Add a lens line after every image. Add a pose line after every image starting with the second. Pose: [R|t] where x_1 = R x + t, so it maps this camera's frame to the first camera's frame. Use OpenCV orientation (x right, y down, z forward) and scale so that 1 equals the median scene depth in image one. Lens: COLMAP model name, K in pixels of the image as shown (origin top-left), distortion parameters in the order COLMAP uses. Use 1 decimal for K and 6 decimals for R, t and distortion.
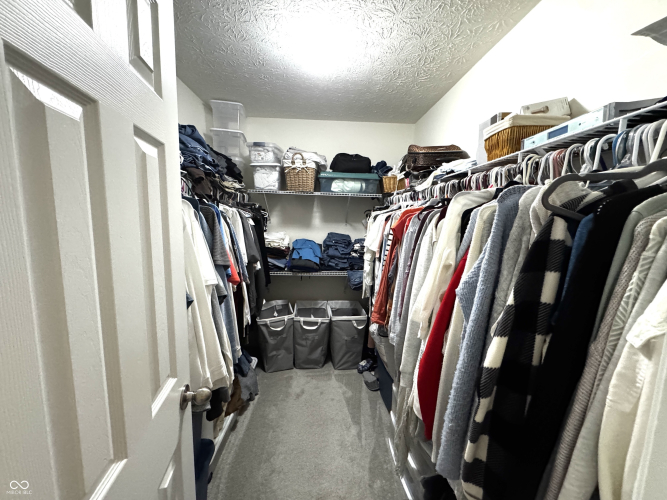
lens RADIAL K [[267.1, 0, 333.5], [0, 267.1, 250.0], [0, 0, 1]] dist [0.000328, 0.000022]
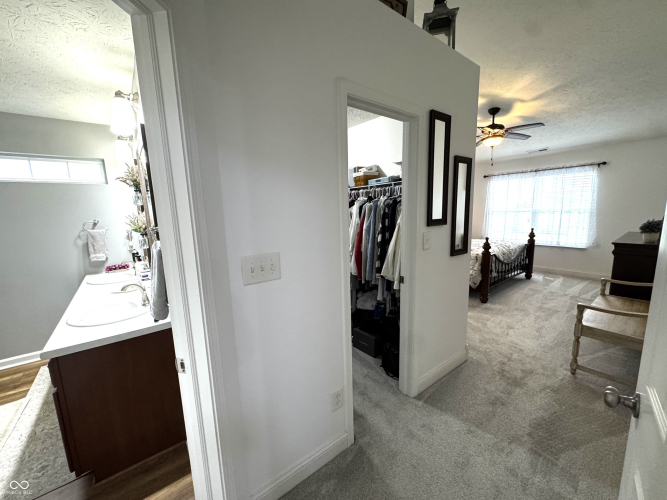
lens RADIAL K [[267.1, 0, 333.5], [0, 267.1, 250.0], [0, 0, 1]] dist [0.000328, 0.000022]
pose [[0.810018, -0.145353, 0.568105, -1.998758], [0.130807, 0.989170, 0.066577, 0.138155], [-0.571629, 0.020384, 0.820259, -1.711721]]
